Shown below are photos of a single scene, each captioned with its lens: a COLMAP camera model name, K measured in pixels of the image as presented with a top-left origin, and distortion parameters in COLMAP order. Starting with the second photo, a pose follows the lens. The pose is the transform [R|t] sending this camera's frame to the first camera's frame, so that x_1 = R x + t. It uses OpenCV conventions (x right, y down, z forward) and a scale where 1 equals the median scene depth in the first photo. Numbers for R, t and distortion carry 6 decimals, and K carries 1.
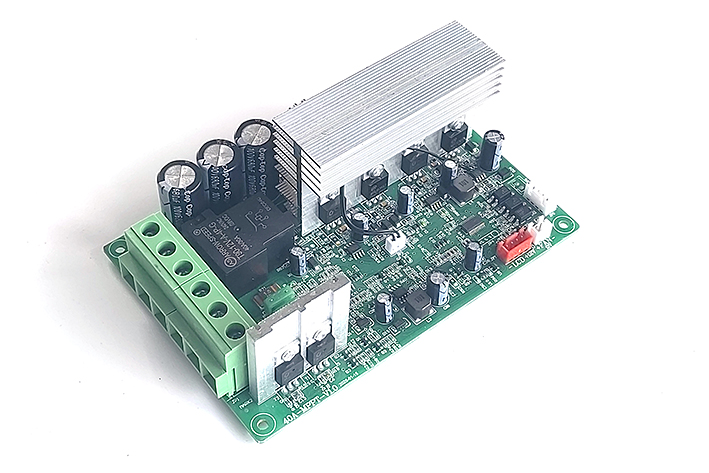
lens RADIAL K [[1146.6, 0, 354.5], [0, 1146.6, 236.5], [0, 0, 1]] dist [-0.009636, -0.009864]
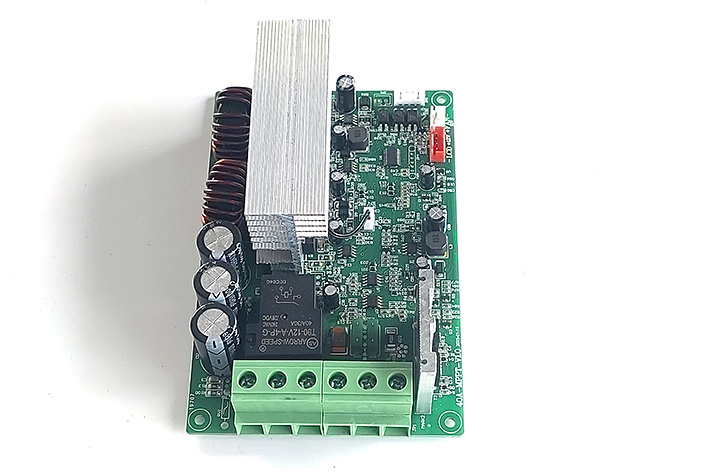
lens RADIAL K [[1146.6, 0, 354.5], [0, 1146.6, 236.5], [0, 0, 1]] dist [-0.009636, -0.009864]
pose [[0.628870, -0.705177, 0.327488, -0.332619], [0.645287, 0.708336, 0.286119, -0.295984], [-0.433736, 0.031392, 0.900493, 0.057835]]
